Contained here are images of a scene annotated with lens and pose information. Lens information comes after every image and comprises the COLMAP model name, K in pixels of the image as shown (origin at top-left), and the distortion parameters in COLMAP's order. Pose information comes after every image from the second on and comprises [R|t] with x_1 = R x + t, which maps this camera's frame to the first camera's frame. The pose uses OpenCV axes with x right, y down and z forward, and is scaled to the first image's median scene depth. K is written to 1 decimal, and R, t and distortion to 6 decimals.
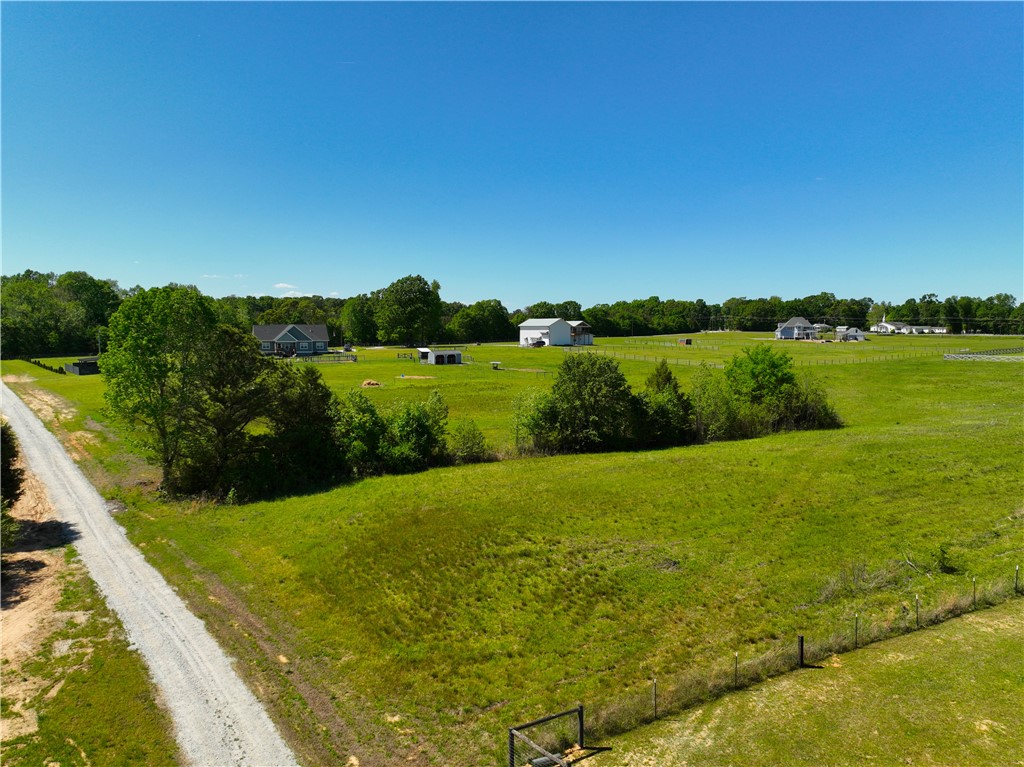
lens RADIAL K [[738.7, 0, 522.0], [0, 738.7, 379.9], [0, 0, 1]] dist [0.001424, 0.012765]
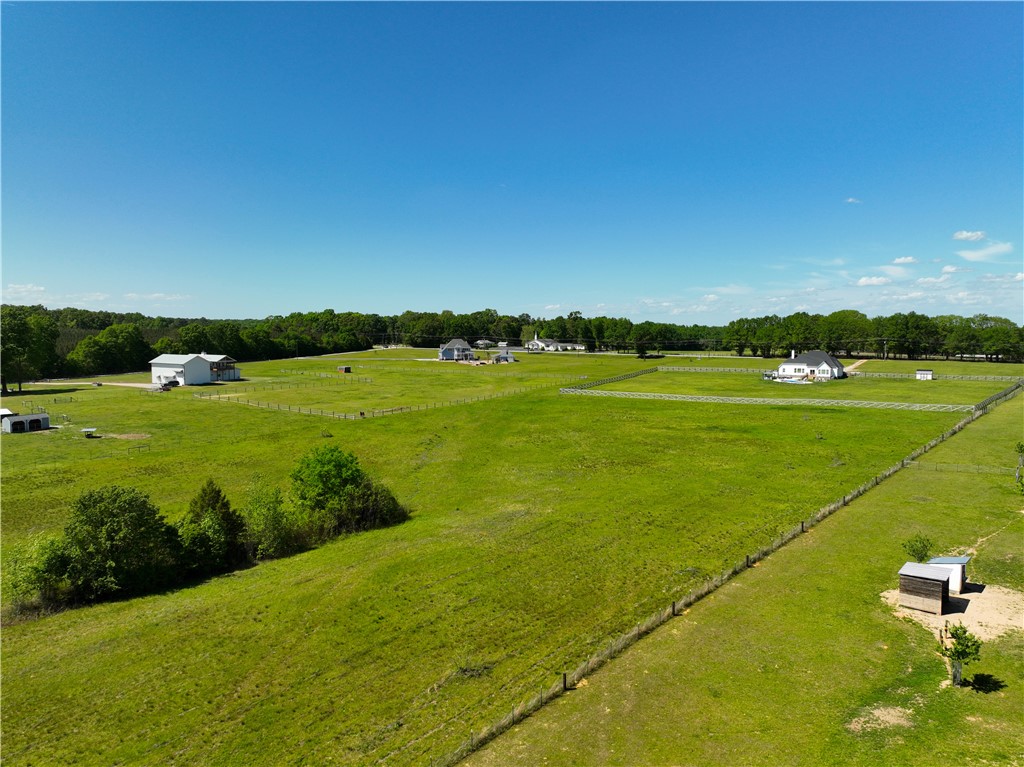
lens RADIAL K [[738.7, 0, 521.5], [0, 738.7, 394.3], [0, 0, 1]] dist [0.001424, 0.012765]
pose [[0.920319, -0.038275, 0.389293, 0.043869], [0.028926, 0.999136, 0.029849, -0.034788], [-0.390099, -0.016210, 0.920630, -0.009320]]
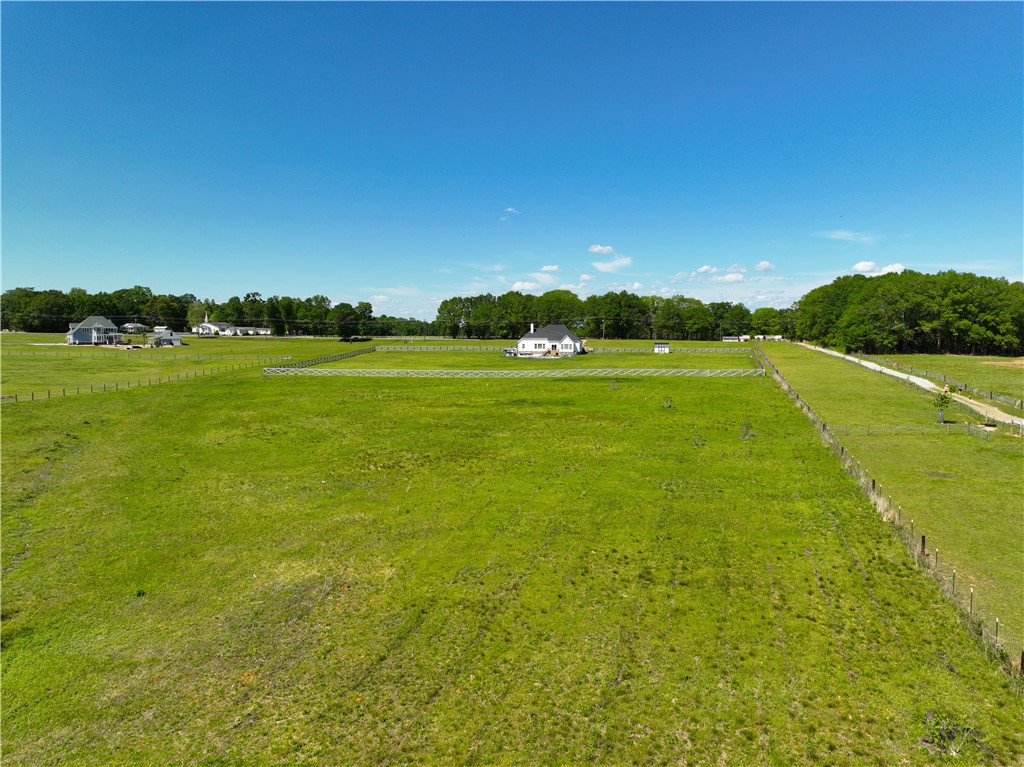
lens RADIAL K [[738.7, 0, 525.4], [0, 738.7, 387.5], [0, 0, 1]] dist [0.001424, 0.012765]
pose [[0.663954, -0.059431, 0.745408, 0.083986], [0.046912, 0.998184, 0.037799, -0.017241], [-0.746300, 0.009872, 0.665536, 0.132081]]
